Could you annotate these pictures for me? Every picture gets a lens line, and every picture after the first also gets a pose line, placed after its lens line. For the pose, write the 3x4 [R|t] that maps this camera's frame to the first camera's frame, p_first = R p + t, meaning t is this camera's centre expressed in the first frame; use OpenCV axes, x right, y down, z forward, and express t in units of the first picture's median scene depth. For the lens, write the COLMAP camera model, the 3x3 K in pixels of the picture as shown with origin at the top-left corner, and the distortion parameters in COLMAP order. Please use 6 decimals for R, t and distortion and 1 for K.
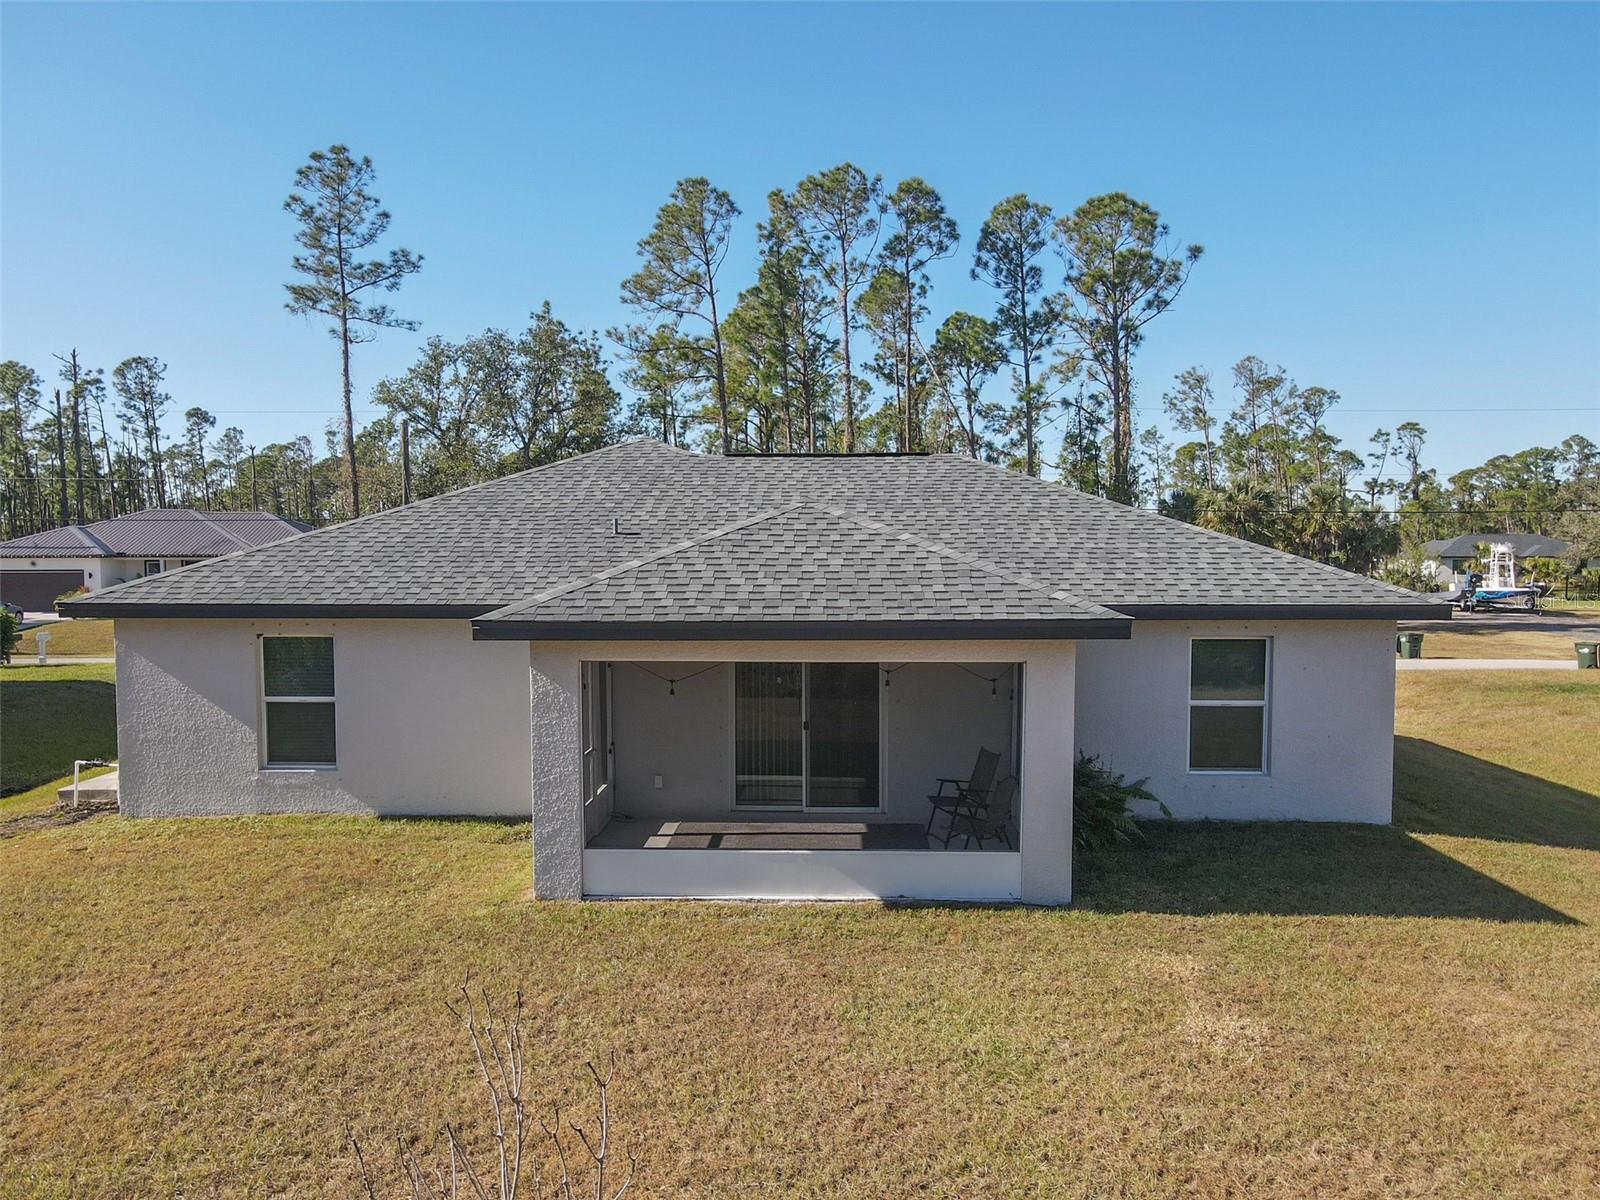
lens RADIAL K [[1122.7, 0, 800.0], [0, 1122.7, 600.0], [0, 0, 1]] dist [-0.003924, 0.126139]
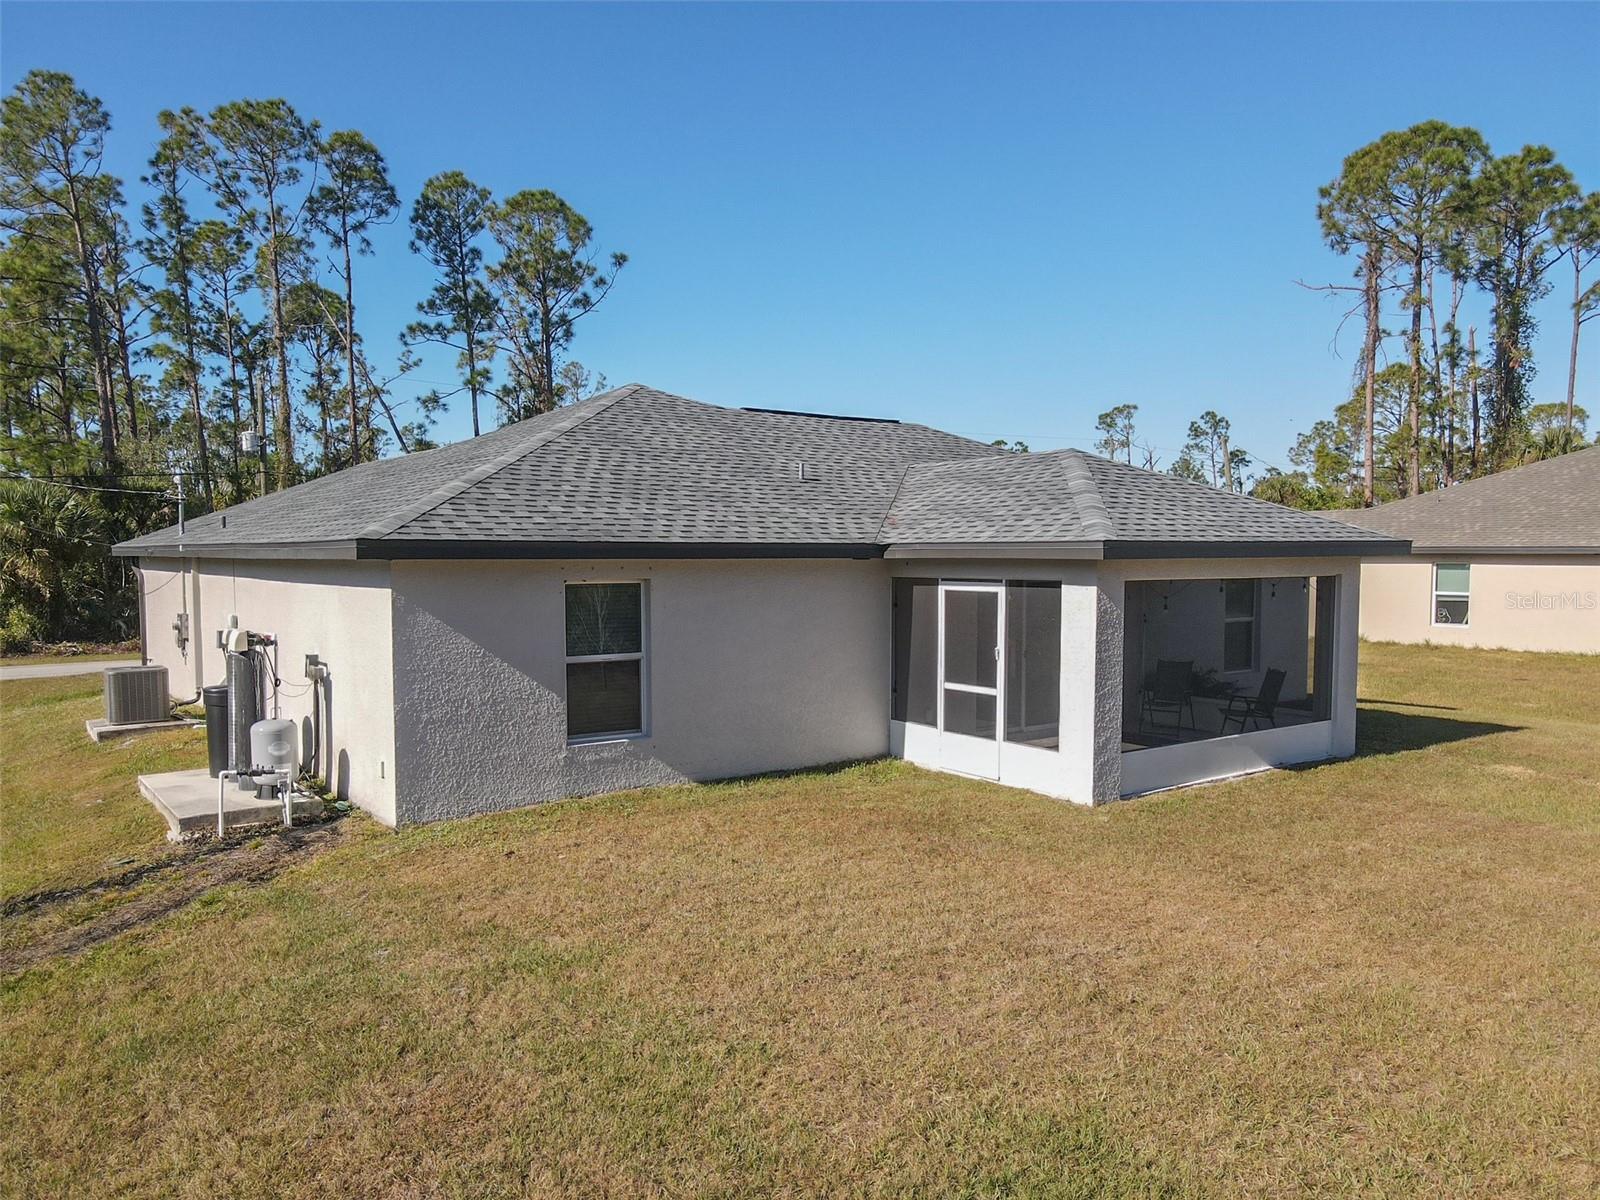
lens RADIAL K [[1122.9, 0, 800.0], [0, 1122.9, 600.0], [0, 0, 1]] dist [0.044351, -0.069830]
pose [[0.796169, -0.027924, 0.604430, -0.173322], [0.028243, 0.999561, 0.008977, 0.008560], [-0.604415, 0.009924, 0.796608, 0.049795]]
